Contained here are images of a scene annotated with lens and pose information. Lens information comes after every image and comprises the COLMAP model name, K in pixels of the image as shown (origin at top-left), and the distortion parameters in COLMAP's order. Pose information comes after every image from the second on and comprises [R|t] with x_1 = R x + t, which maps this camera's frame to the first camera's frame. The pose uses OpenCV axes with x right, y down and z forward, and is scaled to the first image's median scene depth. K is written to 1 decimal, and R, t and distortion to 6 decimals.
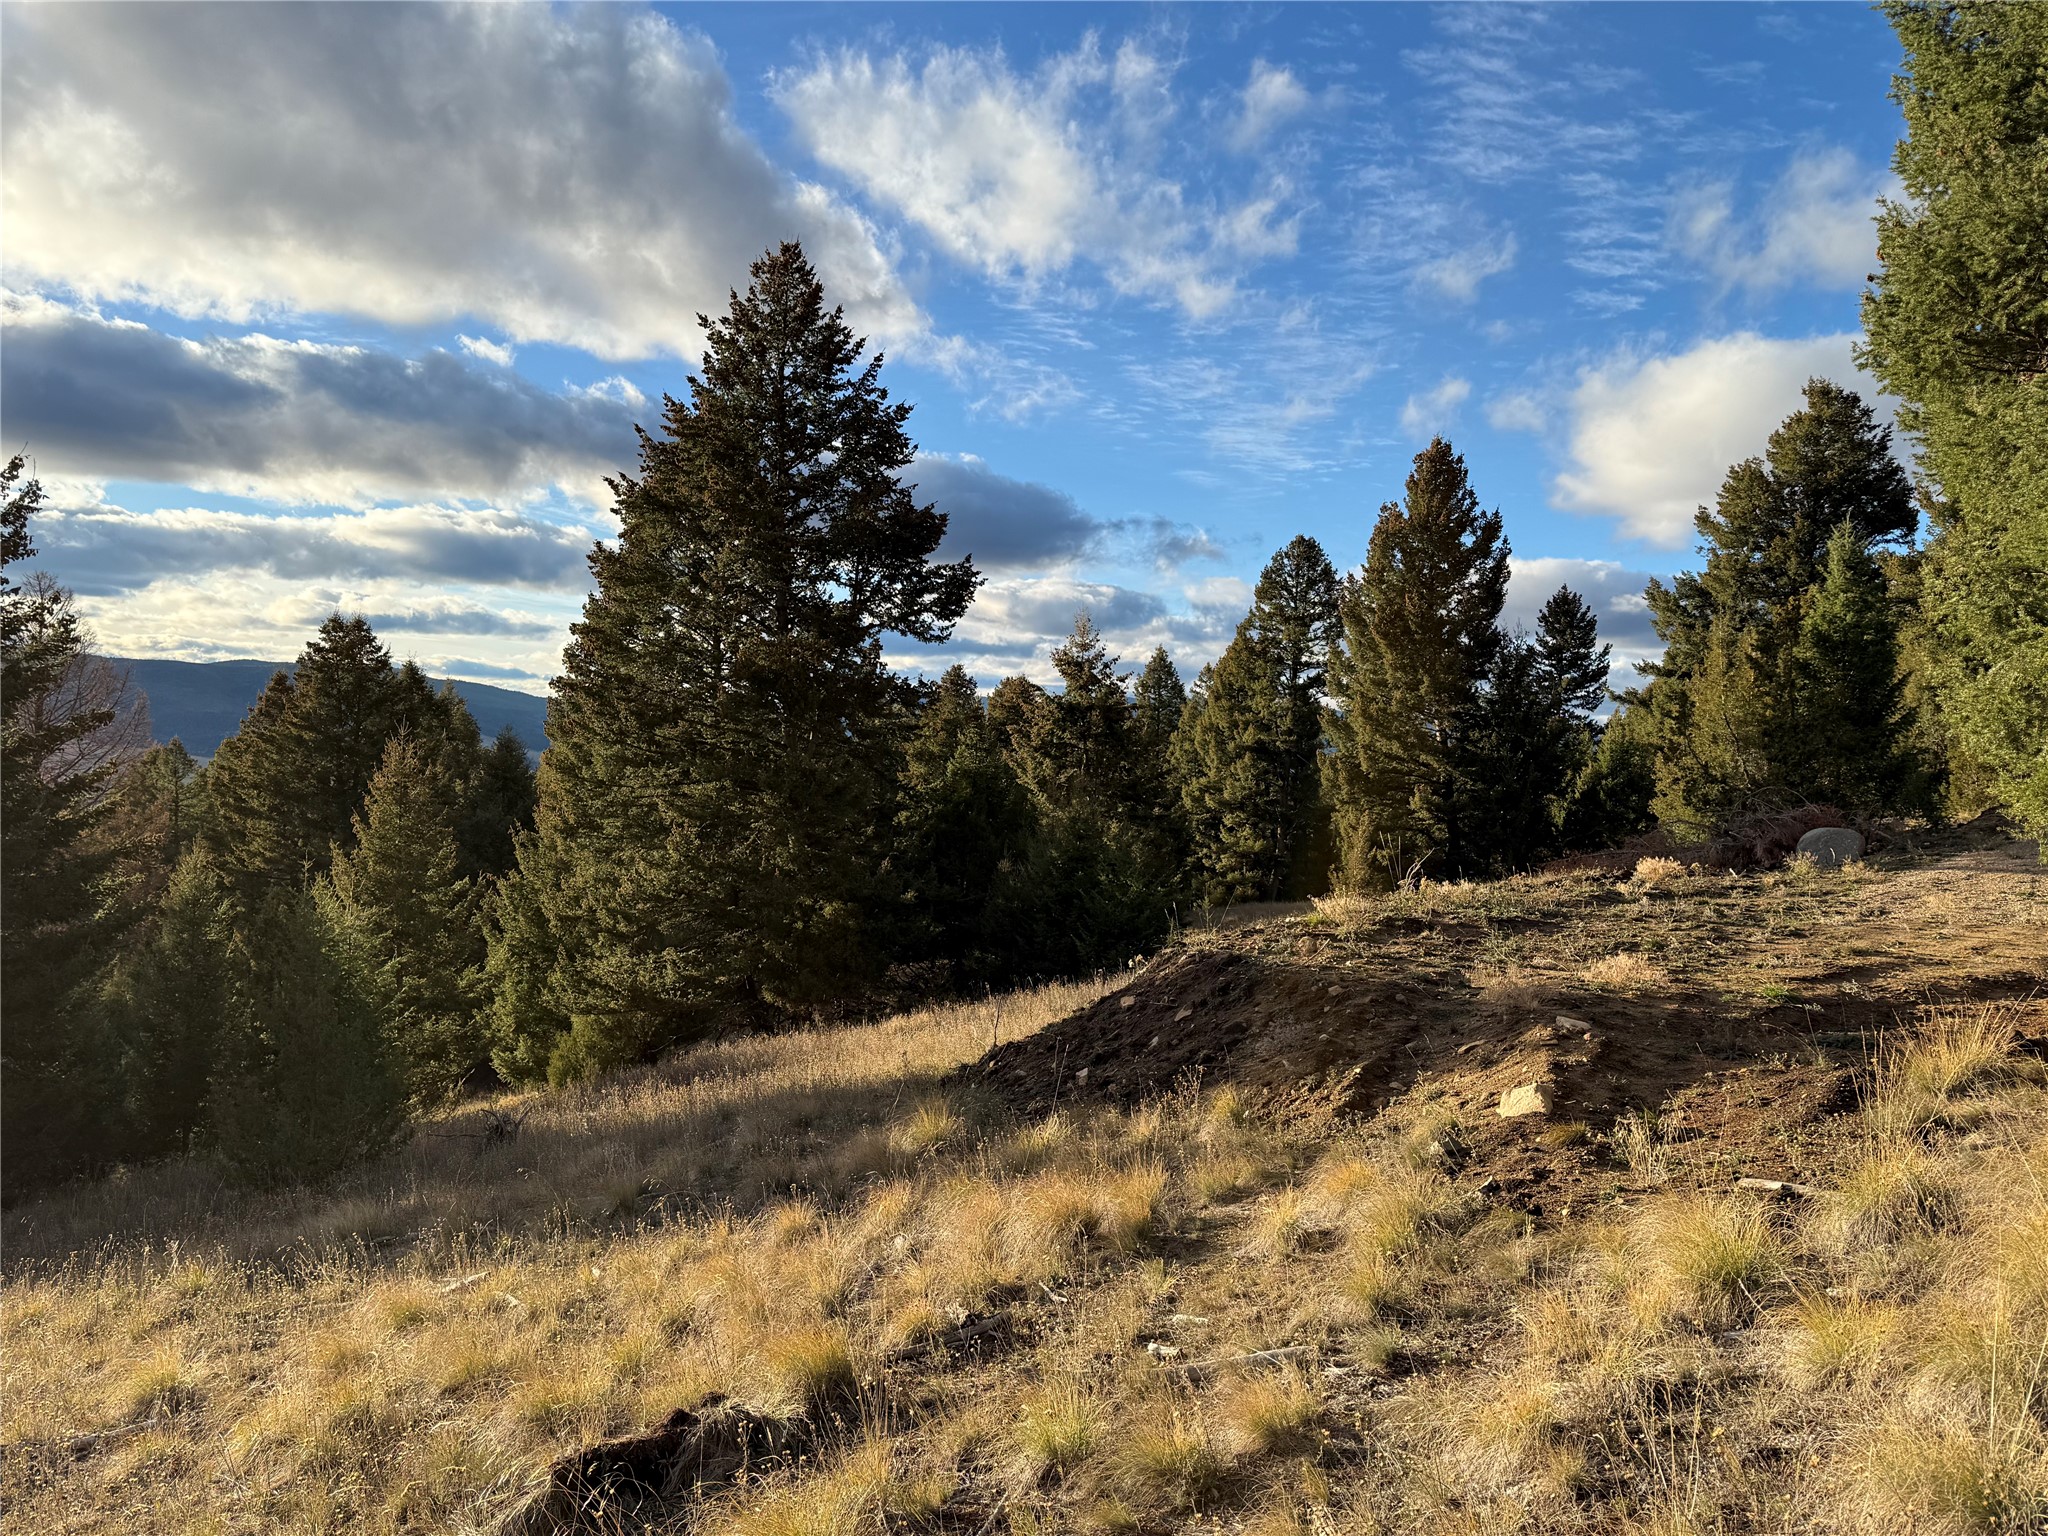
lens RADIAL K [[1675.9, 0, 1024.0], [0, 1675.9, 768.0], [0, 0, 1]] dist [0.161465, -0.279145]
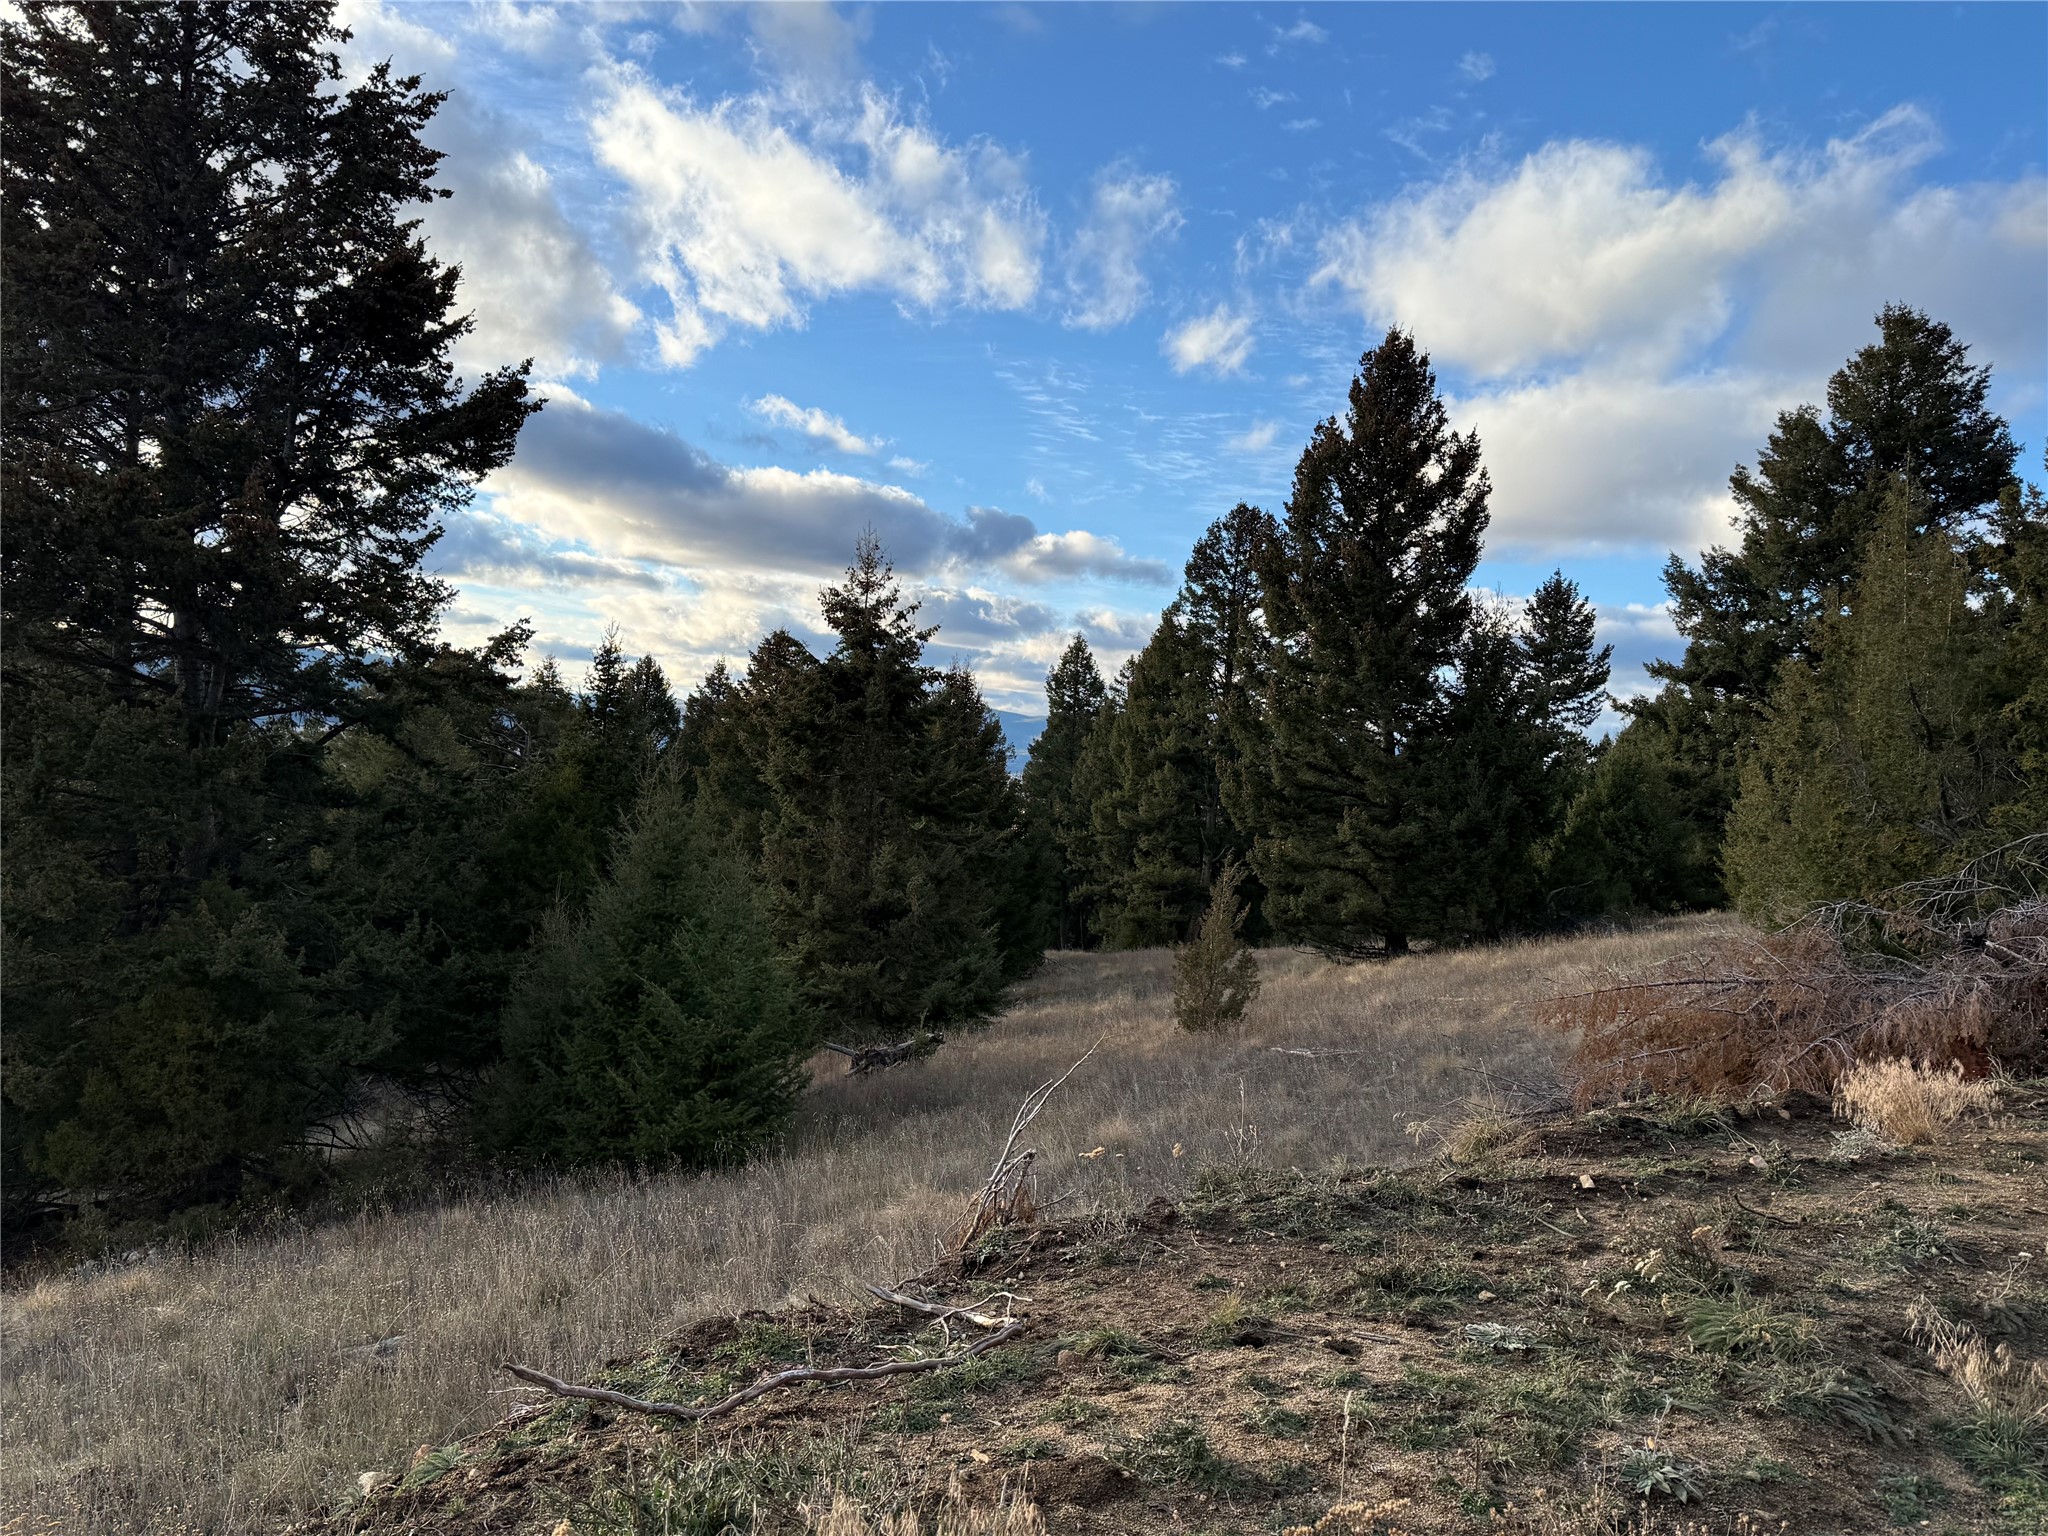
lens RADIAL K [[1672.0, 0, 965.3], [0, 1672.0, 769.0], [0, 0, 1]] dist [0.046498, -0.067687]
pose [[0.998914, 0.040261, -0.023435, 0.083729], [-0.040392, 0.999171, -0.005139, 0.003700], [0.023208, 0.006080, 0.999712, 0.277112]]
